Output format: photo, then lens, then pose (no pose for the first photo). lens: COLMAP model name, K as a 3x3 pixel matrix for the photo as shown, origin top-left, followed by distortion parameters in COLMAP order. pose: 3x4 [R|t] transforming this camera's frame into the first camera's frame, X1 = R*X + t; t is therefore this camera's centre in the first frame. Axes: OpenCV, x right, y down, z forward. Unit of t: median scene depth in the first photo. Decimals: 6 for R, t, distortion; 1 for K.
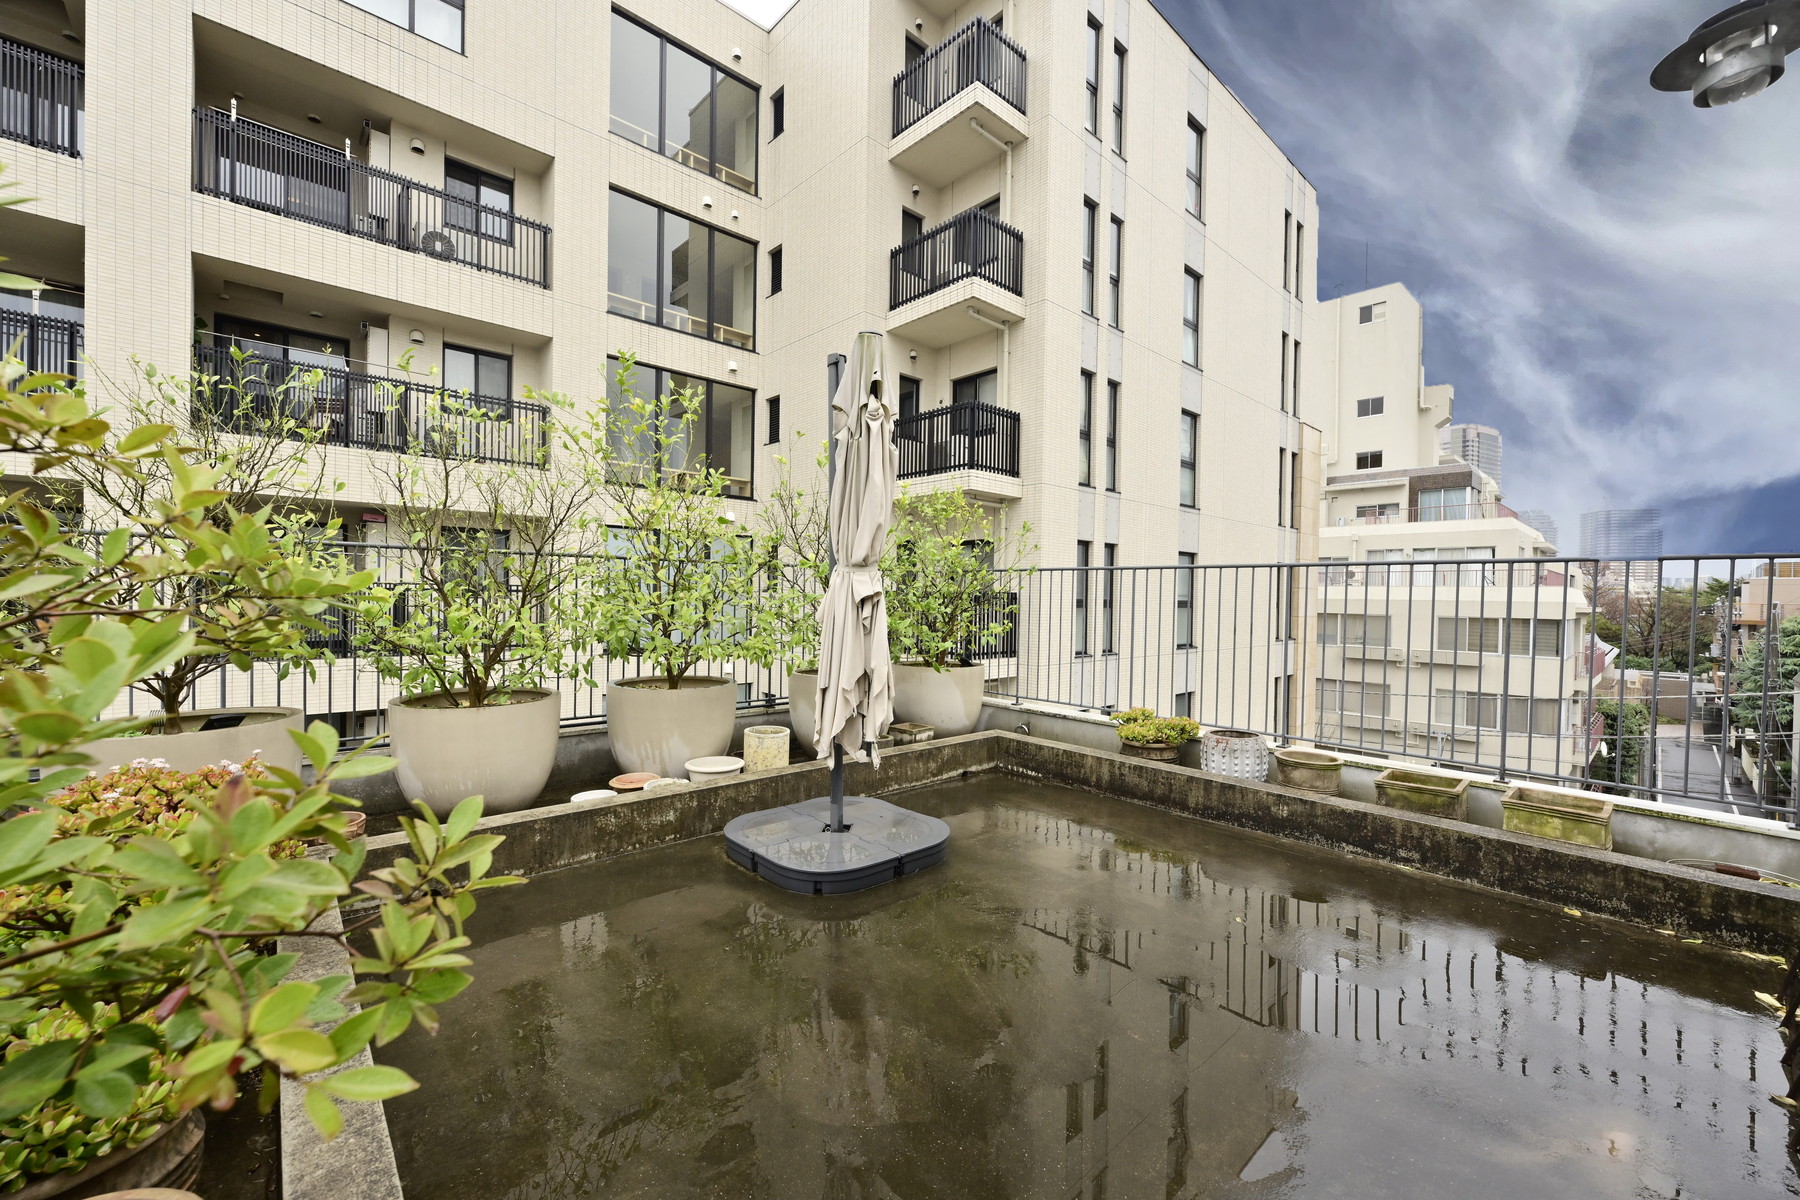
lens RADIAL K [[705.9, 0, 864.3], [0, 705.9, 603.2], [0, 0, 1]] dist [-0.000109, -0.000116]
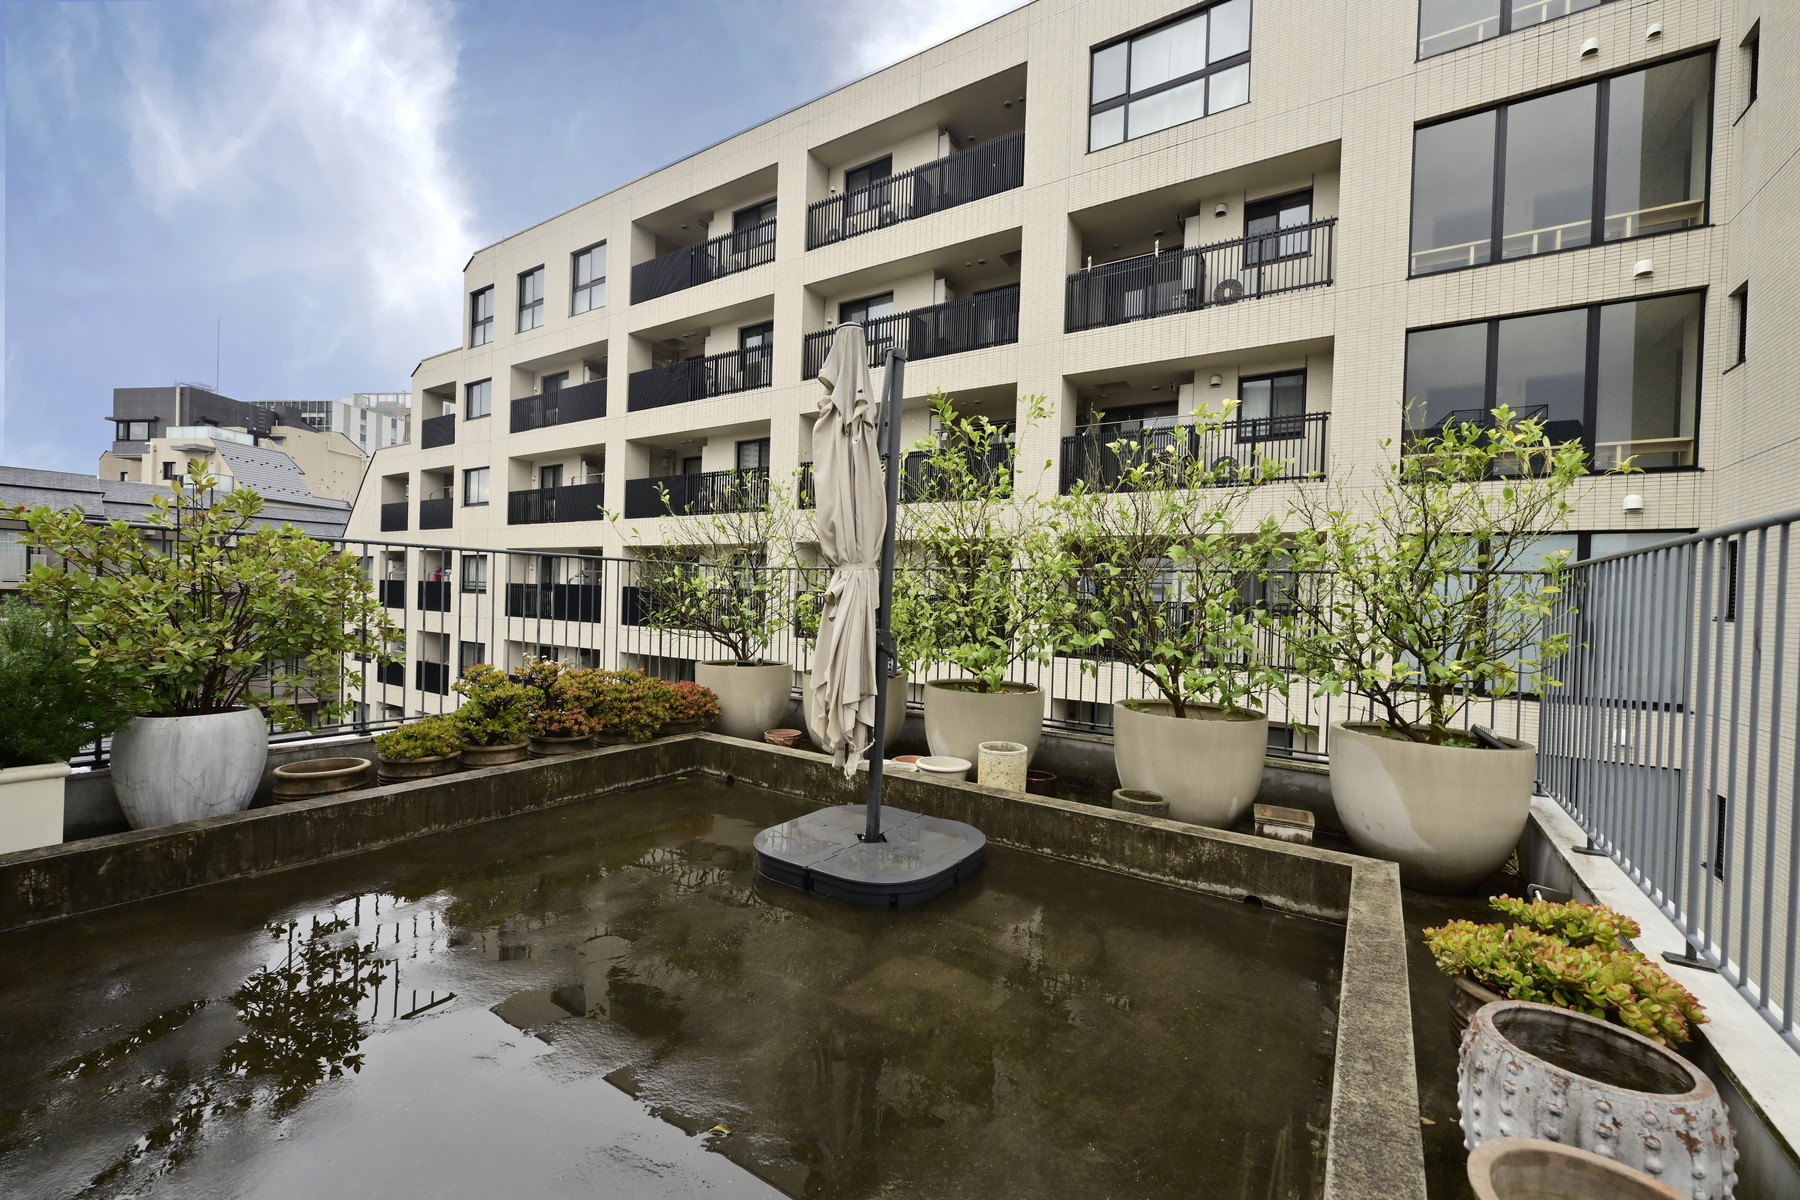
lens RADIAL K [[711.5, 0, 900.9], [0, 711.5, 600.9], [0, 0, 1]] dist [-0.000889, 0.000252]
pose [[0.278987, 0.001232, -0.960294, 0.300874], [-0.040062, 0.999144, -0.010357, -0.002365], [0.959459, 0.041361, 0.278797, 0.233136]]
